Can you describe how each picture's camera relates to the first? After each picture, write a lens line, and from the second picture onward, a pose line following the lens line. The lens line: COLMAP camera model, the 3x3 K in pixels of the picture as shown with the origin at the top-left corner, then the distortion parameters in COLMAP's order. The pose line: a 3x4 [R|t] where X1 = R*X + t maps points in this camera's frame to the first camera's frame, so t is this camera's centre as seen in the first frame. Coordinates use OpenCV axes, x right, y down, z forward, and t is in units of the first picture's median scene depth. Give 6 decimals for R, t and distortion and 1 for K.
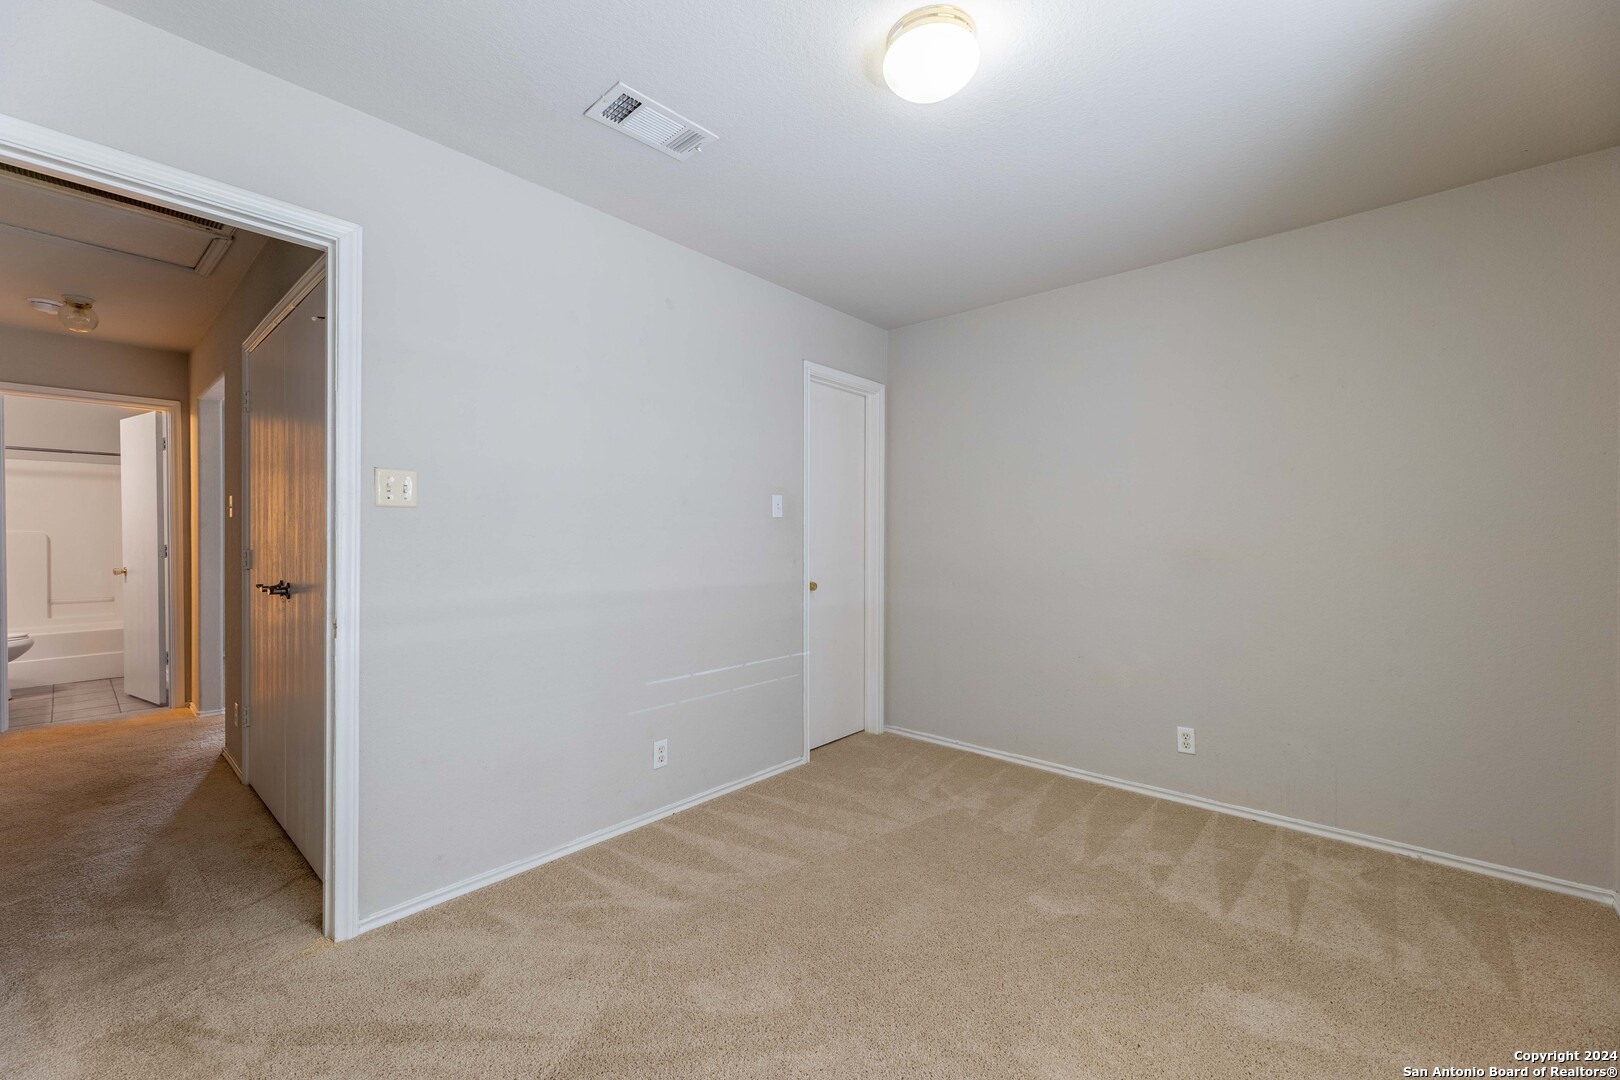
lens RADIAL K [[659.3, 0, 807.1], [0, 659.3, 538.0], [0, 0, 1]] dist [0.003097, 0.000136]
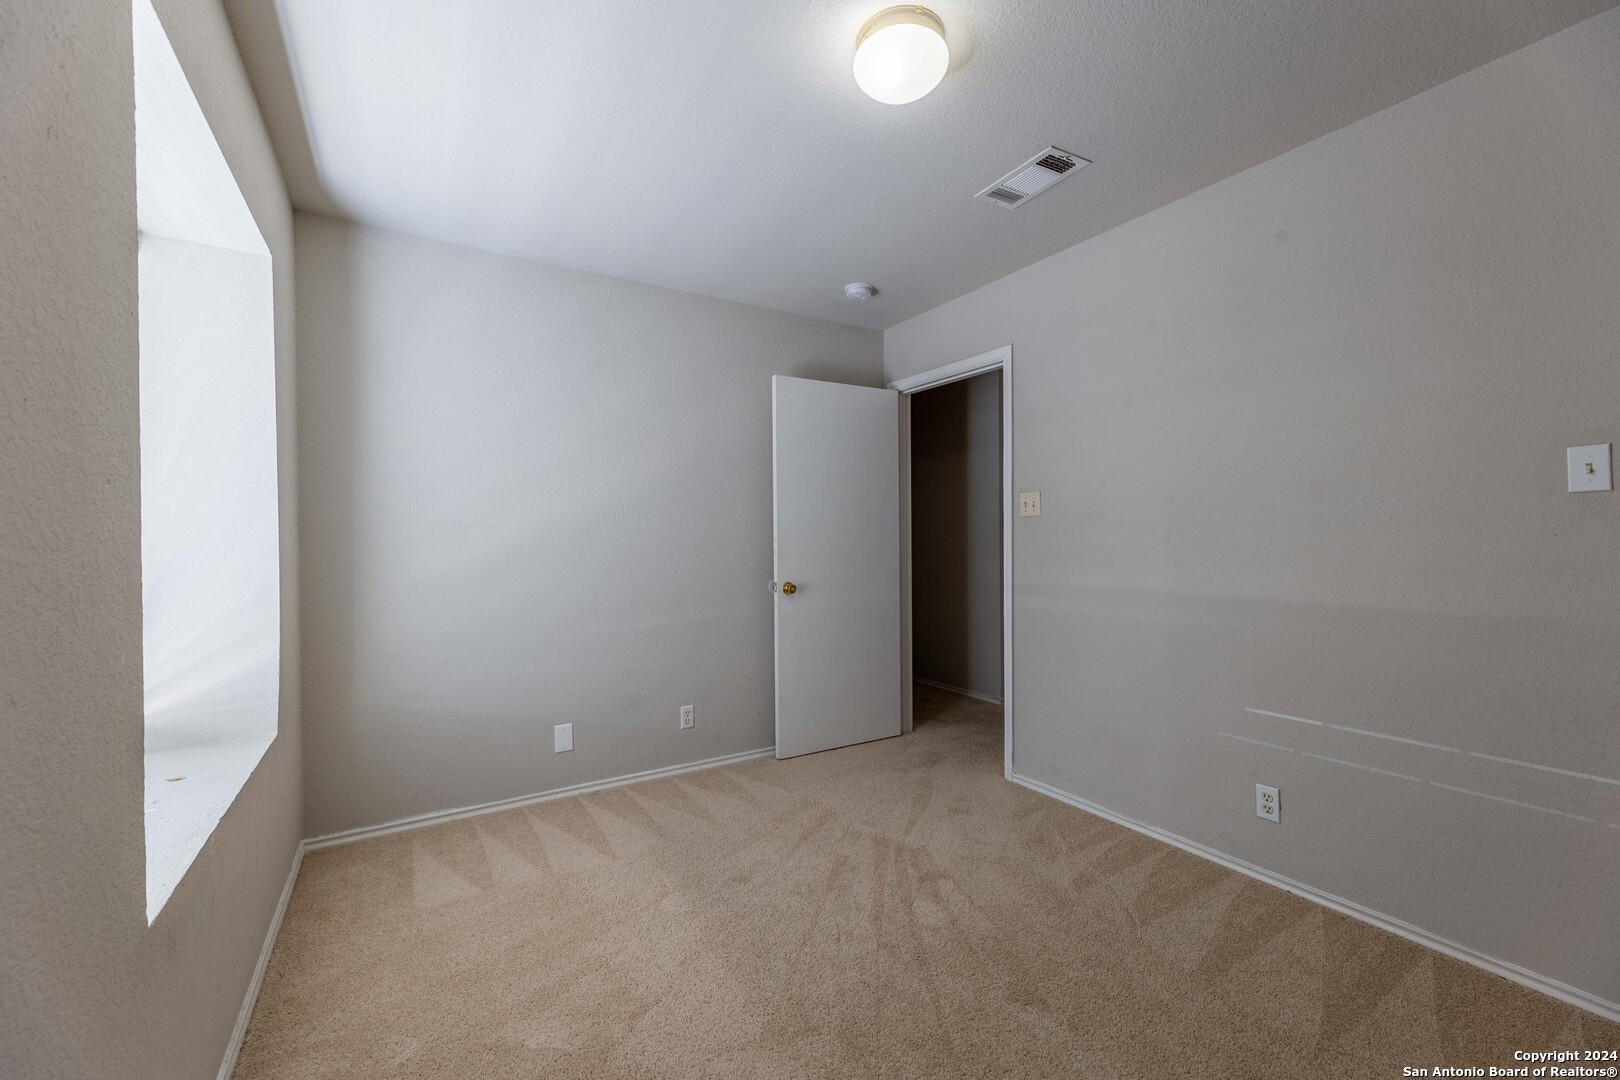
lens RADIAL K [[659.3, 0, 806.8], [0, 659.3, 543.3], [0, 0, 1]] dist [0.003097, 0.000136]
pose [[-0.294086, 0.005081, -0.955765, 0.750272], [0.002502, 0.999987, 0.004546, 0.004819], [0.955776, -0.001055, -0.294095, 0.734258]]
